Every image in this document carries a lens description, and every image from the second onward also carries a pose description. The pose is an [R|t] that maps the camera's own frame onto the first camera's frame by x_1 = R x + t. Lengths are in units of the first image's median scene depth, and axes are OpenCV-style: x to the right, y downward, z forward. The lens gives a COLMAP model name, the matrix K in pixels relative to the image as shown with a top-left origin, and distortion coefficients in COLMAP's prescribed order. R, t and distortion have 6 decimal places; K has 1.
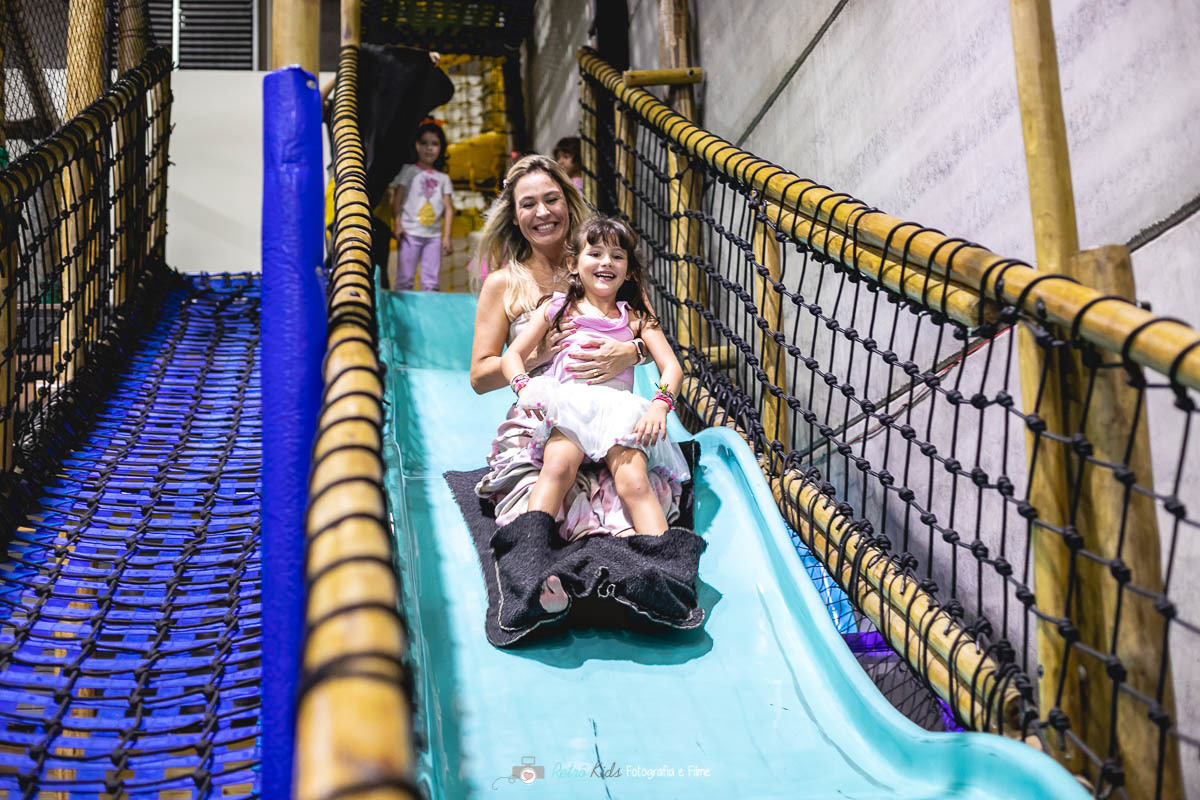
lens RADIAL K [[1756.5, 0, 600.0], [0, 1756.5, 400.0], [0, 0, 1]] dist [-0.141456, -0.007099]
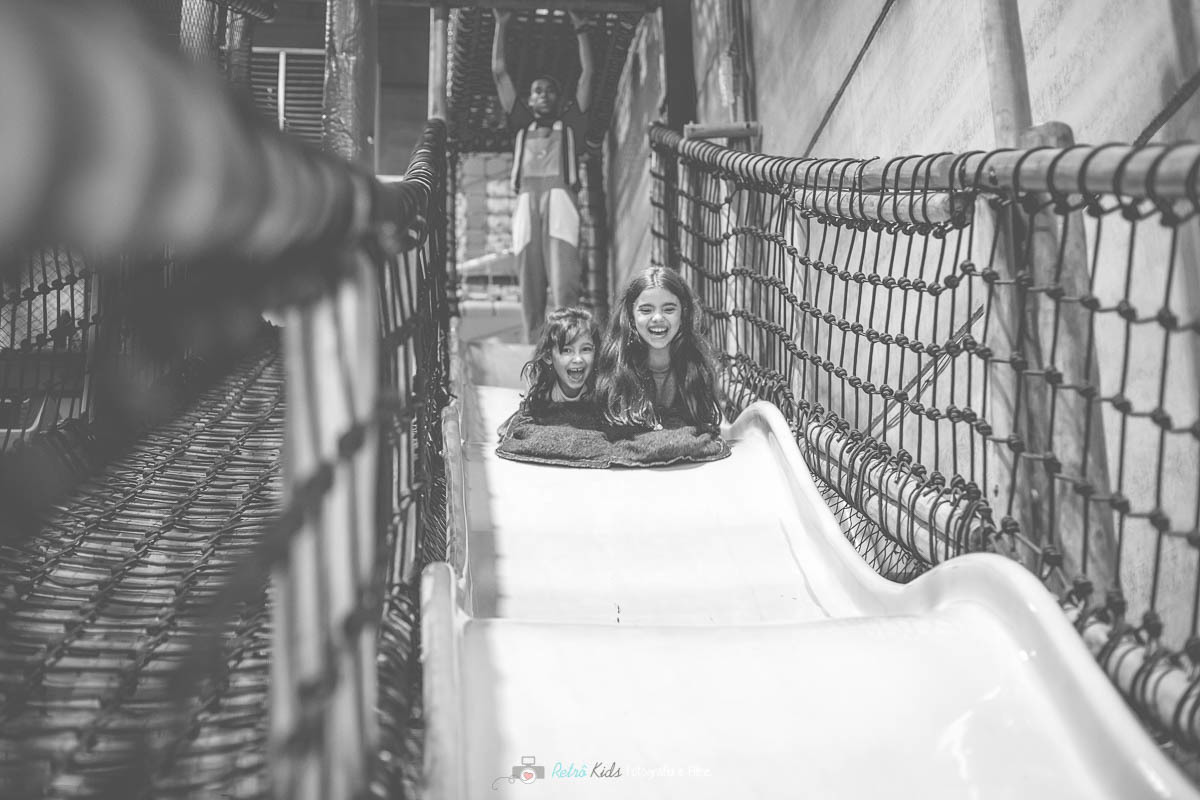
lens RADIAL K [[1756.5, 0, 600.0], [0, 1756.5, 400.0], [0, 0, 1]] dist [-0.141456, -0.007099]
pose [[0.998256, 0.006465, -0.058673, 0.037920], [-0.012066, 0.995345, -0.095613, 0.124568], [0.057782, 0.096154, 0.993688, -0.085118]]
